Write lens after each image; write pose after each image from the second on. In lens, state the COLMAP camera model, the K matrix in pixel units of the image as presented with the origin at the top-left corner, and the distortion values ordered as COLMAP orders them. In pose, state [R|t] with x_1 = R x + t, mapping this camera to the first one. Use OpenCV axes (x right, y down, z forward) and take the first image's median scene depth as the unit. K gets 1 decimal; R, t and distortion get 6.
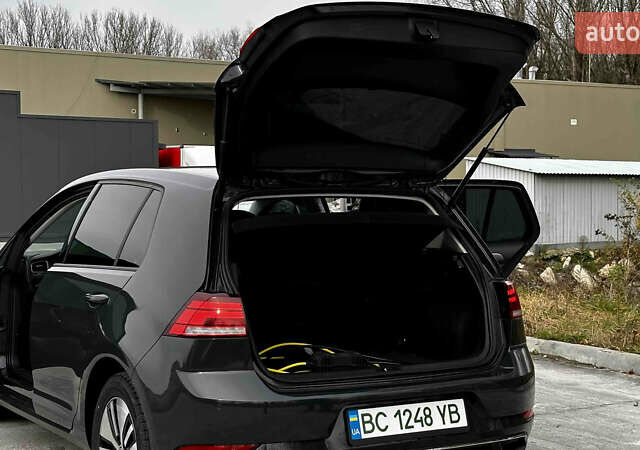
lens RADIAL K [[1112.3, 0, 320.0], [0, 1112.3, 225.0], [0, 0, 1]] dist [0.160000, -0.106068]
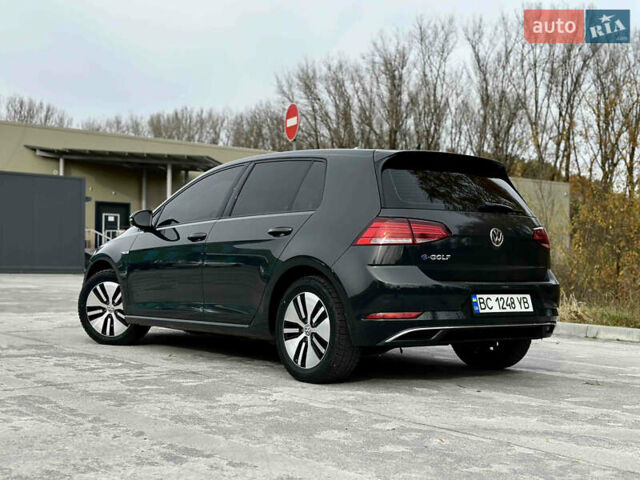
lens RADIAL K [[888.2, 0, 320.0], [0, 888.2, 240.0], [0, 0, 1]] dist [0.150414, -0.133336]
pose [[0.986836, 0.023023, 0.160076, -0.366721], [-0.015738, 0.998788, -0.046630, 0.144269], [-0.160955, 0.043497, 0.986003, -0.188258]]
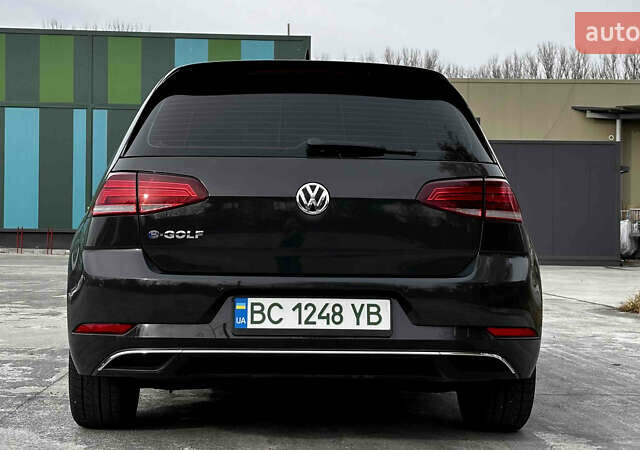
lens RADIAL K [[1112.3, 0, 320.0], [0, 1112.3, 225.0], [0, 0, 1]] dist [0.160000, -0.106068]
pose [[0.893194, 0.006209, -0.449629, 0.476006], [-0.023847, 0.999152, -0.033574, 0.129310], [0.449039, 0.040711, 0.892584, 0.201133]]
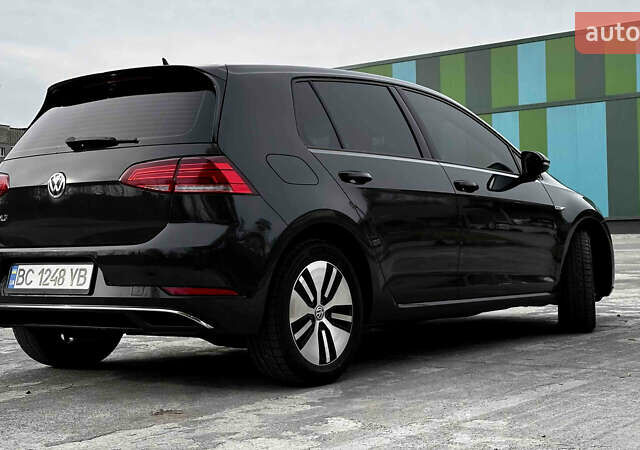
lens RADIAL K [[1112.3, 0, 320.0], [0, 1112.3, 225.0], [0, 0, 1]] dist [0.160000, -0.106068]
pose [[0.387950, -0.008946, -0.921637, 1.207034], [0.013636, 0.999899, -0.003966, 0.126330], [0.921579, -0.011029, 0.388033, 0.797697]]
